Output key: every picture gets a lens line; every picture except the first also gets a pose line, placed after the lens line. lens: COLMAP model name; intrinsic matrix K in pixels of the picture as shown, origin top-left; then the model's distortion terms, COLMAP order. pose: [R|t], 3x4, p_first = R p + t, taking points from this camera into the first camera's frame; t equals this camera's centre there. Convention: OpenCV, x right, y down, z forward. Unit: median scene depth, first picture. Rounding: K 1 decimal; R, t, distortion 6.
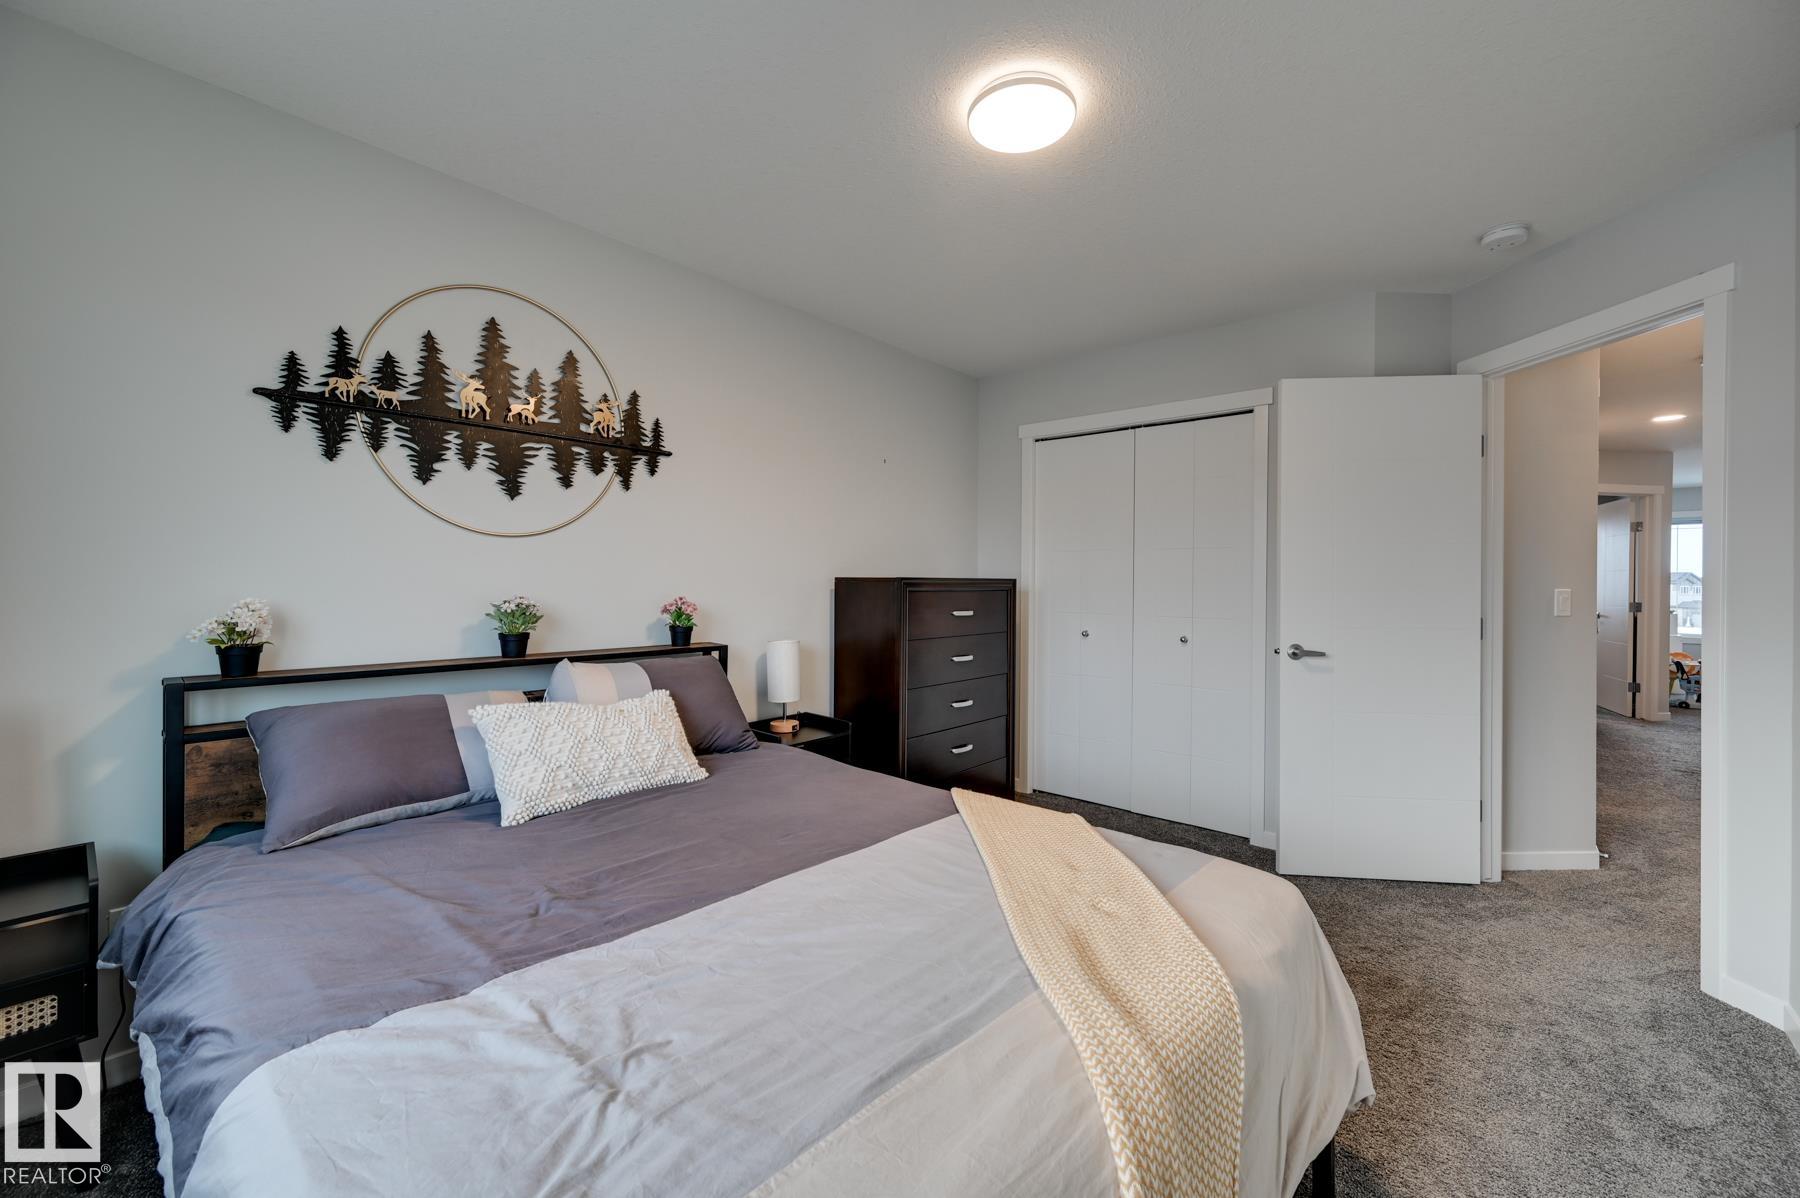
lens RADIAL K [[710.3, 0, 893.8], [0, 710.3, 594.2], [0, 0, 1]] dist [0.000825, 0.000329]
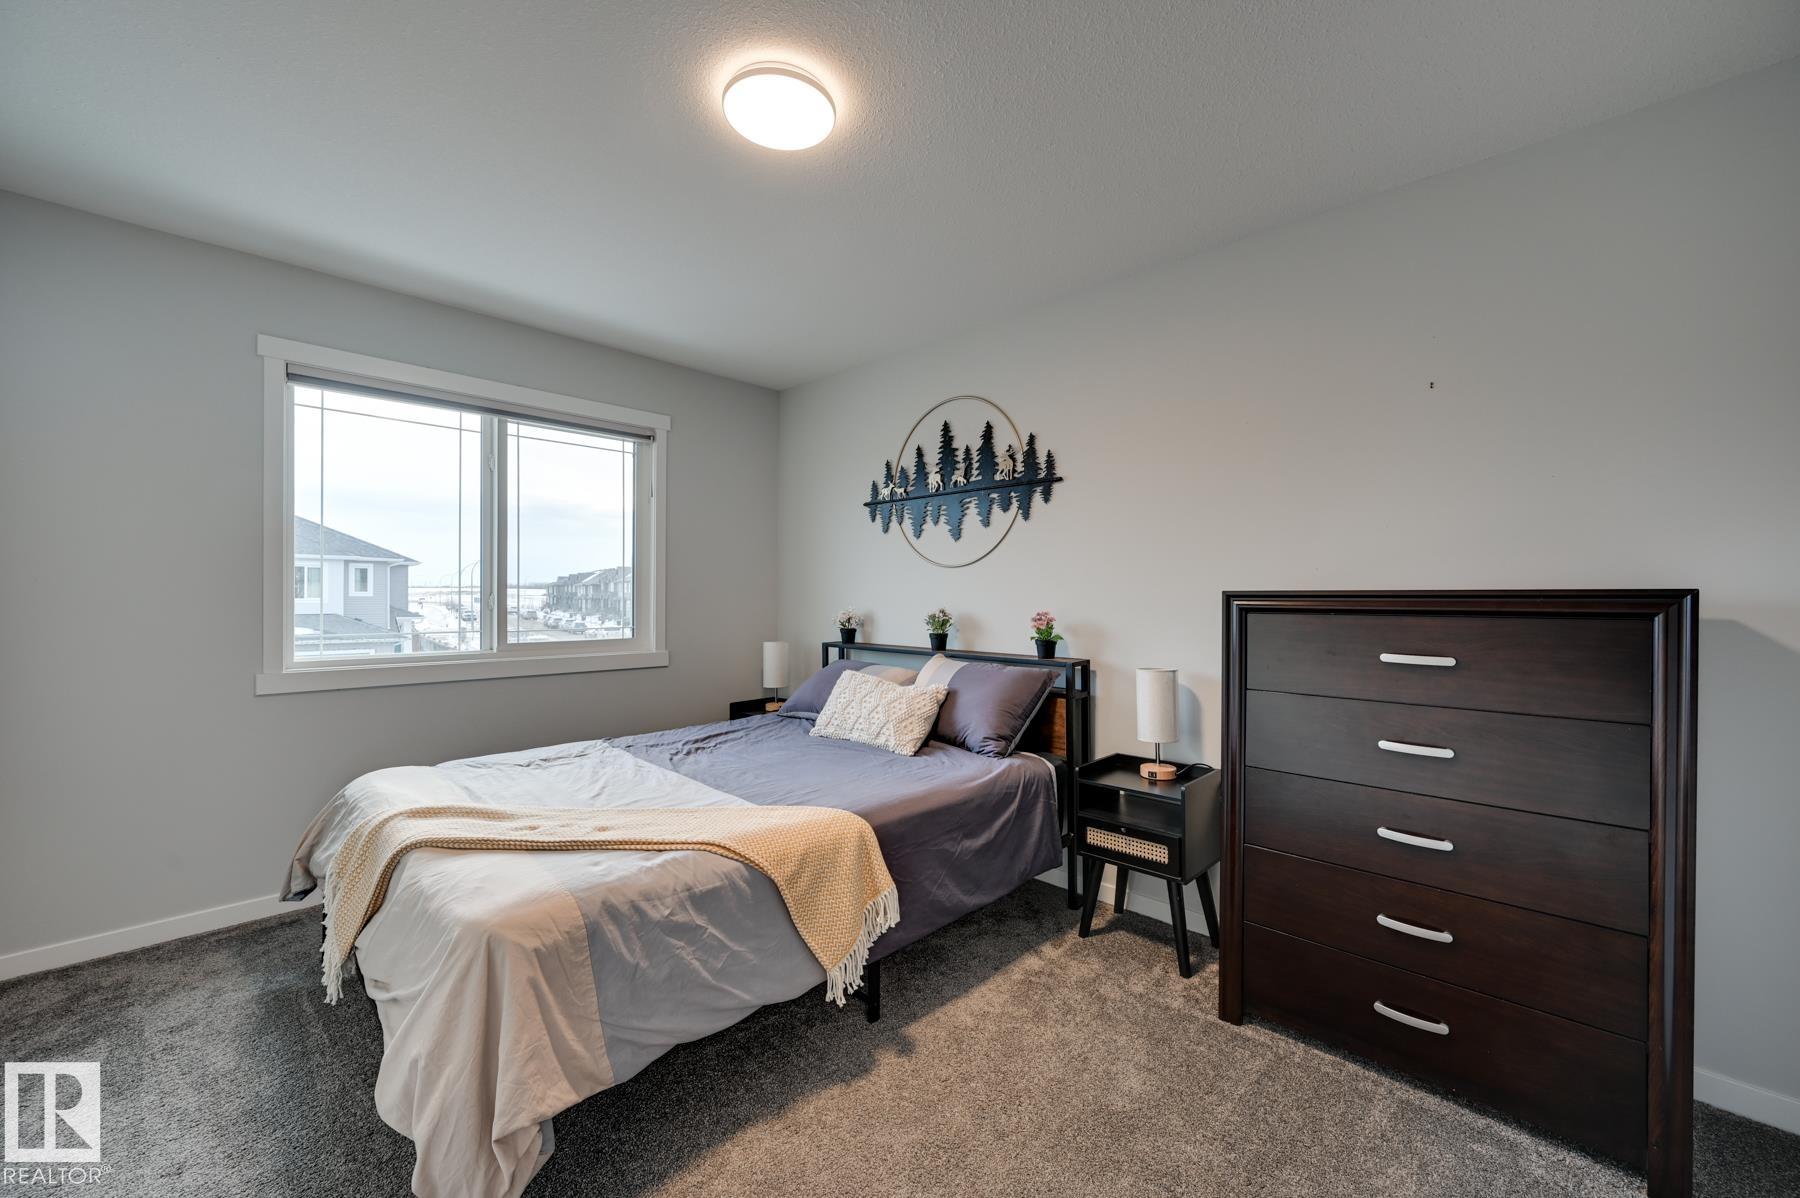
lens RADIAL K [[710.3, 0, 904.0], [0, 710.3, 603.1], [0, 0, 1]] dist [0.000825, 0.000329]
pose [[-0.040020, 0.002656, -0.999195, 0.857322], [-0.019965, 0.999795, 0.003457, -0.010862], [0.998999, 0.020088, -0.039958, 0.909813]]
